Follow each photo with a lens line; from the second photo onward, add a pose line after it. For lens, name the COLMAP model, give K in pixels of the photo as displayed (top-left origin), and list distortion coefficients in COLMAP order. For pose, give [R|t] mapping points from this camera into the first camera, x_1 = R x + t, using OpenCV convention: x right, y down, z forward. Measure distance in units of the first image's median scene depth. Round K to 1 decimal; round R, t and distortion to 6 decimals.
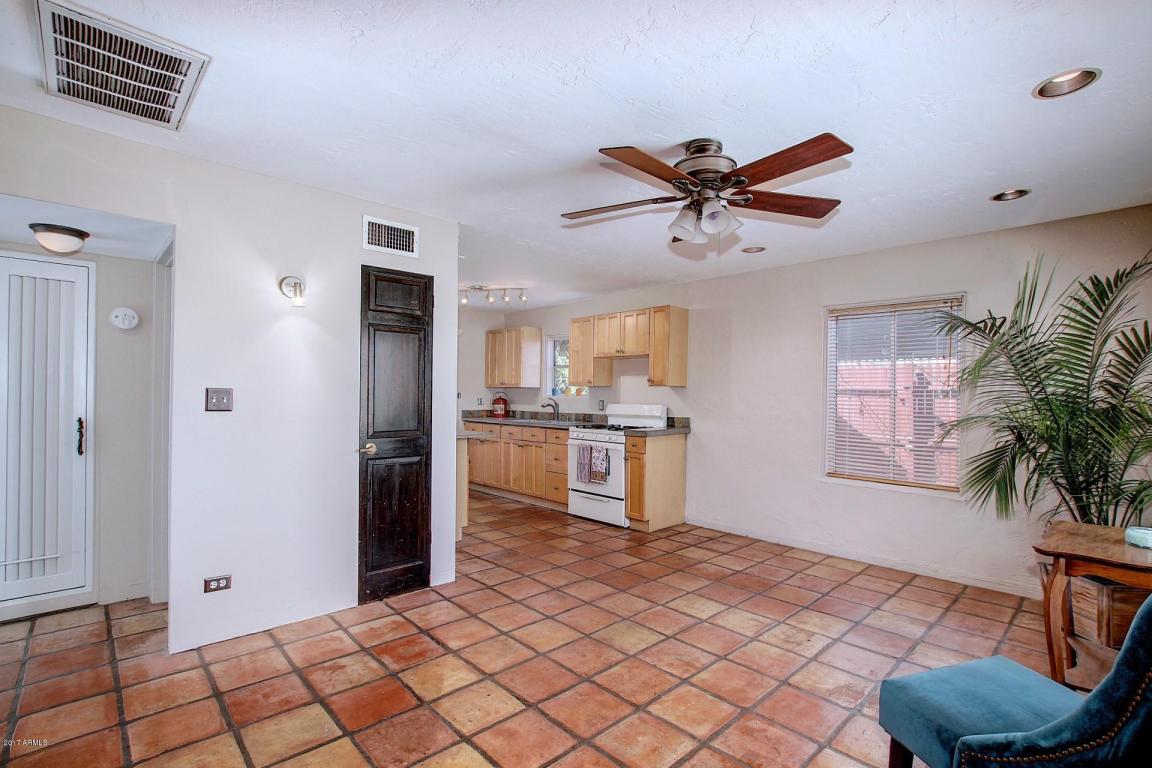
lens RADIAL K [[536.6, 0, 578.9], [0, 536.6, 389.9], [0, 0, 1]] dist [-0.027023, 0.000612]
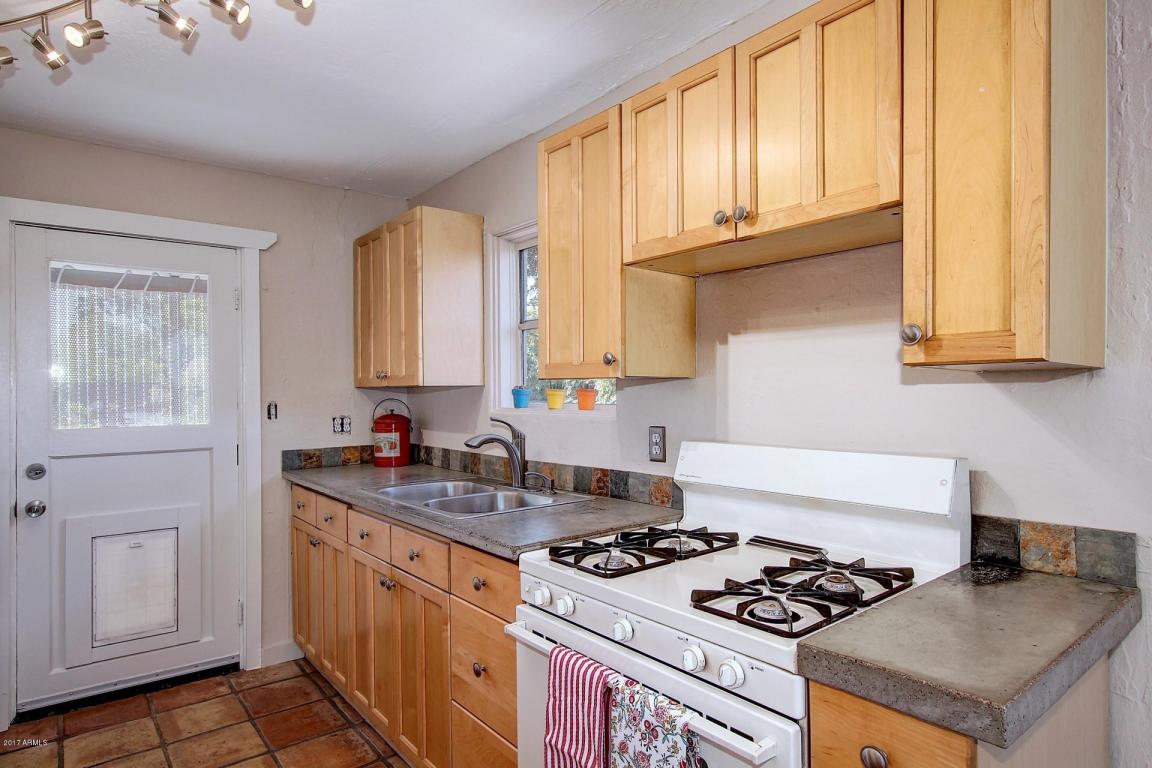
lens RADIAL K [[649.4, 0, 576.6], [0, 649.4, 389.9], [0, 0, 1]] dist [-0.009500, -0.000448]
pose [[0.996366, -0.018743, -0.083092, 0.044219], [0.019372, 0.999789, 0.006772, -0.005745], [0.082948, -0.008357, 0.996519, 1.004440]]
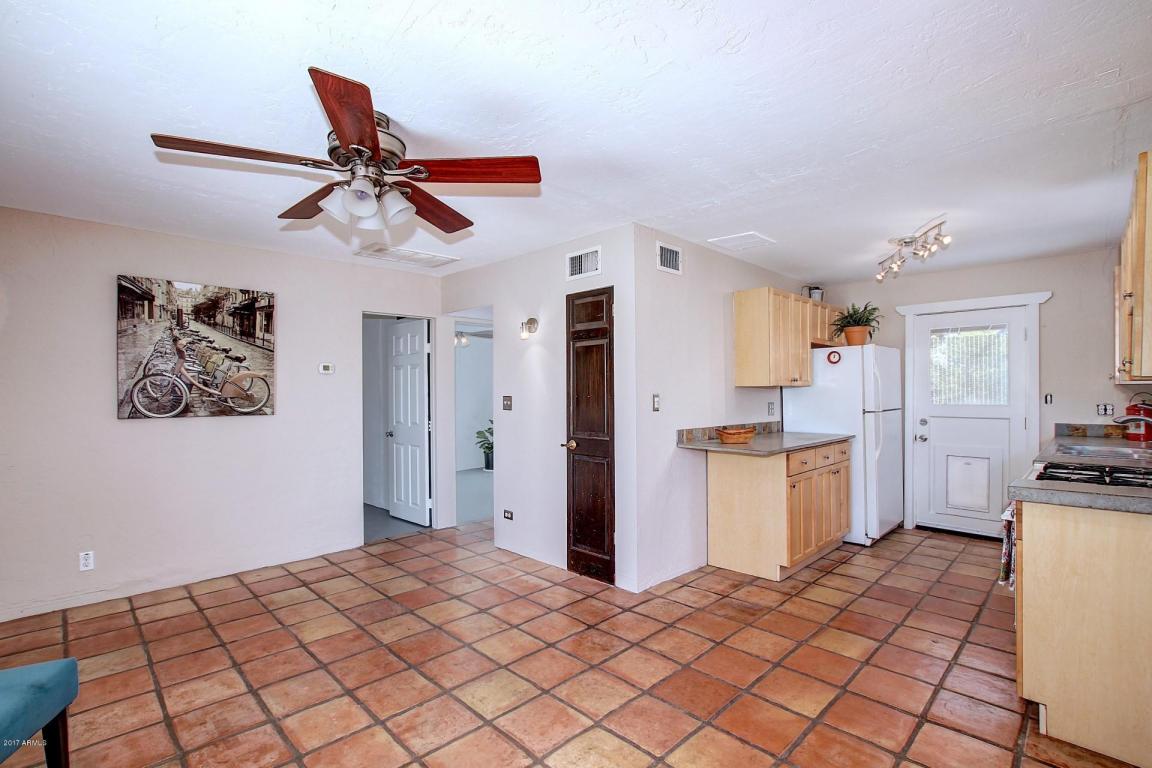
lens RADIAL K [[536.6, 0, 578.9], [0, 536.6, 389.9], [0, 0, 1]] dist [-0.027023, 0.000612]
pose [[0.027172, -0.009609, -0.999585, 0.652883], [0.012643, 0.999877, -0.009268, -0.002397], [0.999551, -0.012386, 0.027290, 0.775882]]
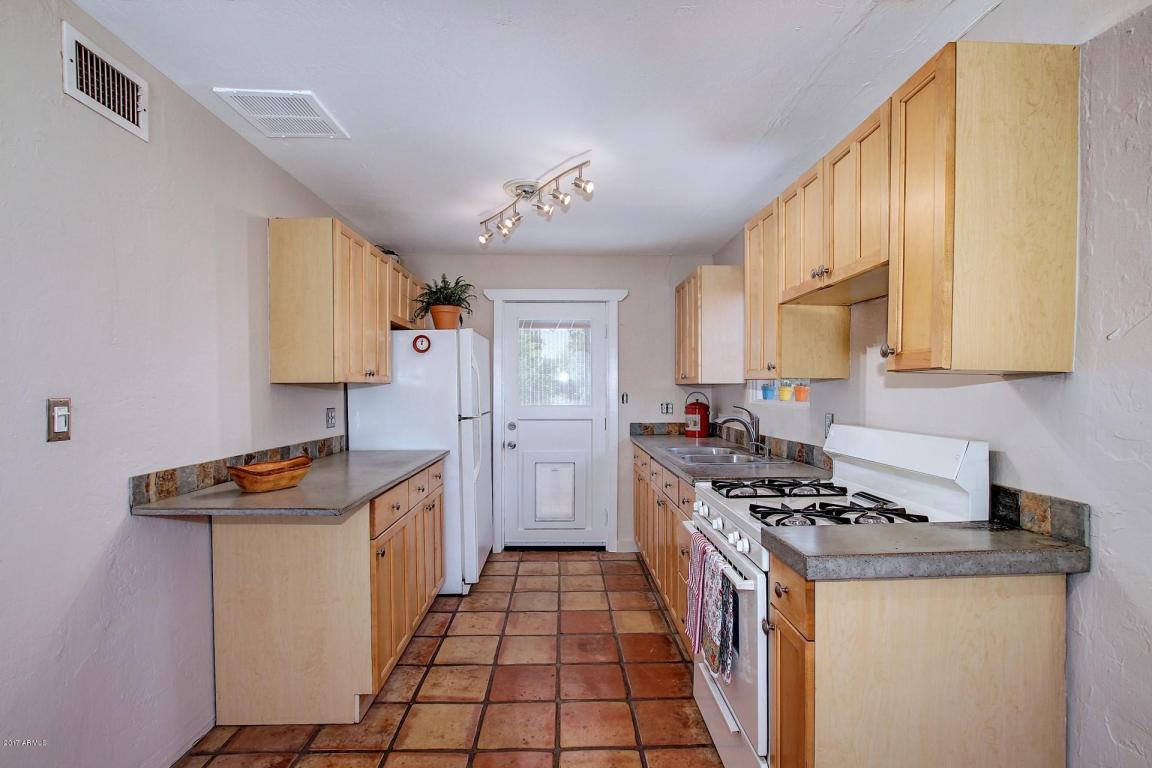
lens RADIAL K [[533.9, 0, 581.6], [0, 533.9, 388.8], [0, 0, 1]] dist [-0.036751, 0.010719]
pose [[0.747764, -0.009470, -0.663897, 0.255244], [0.014039, 0.999900, 0.001549, -0.003993], [0.663816, -0.010478, 0.747823, 0.903017]]
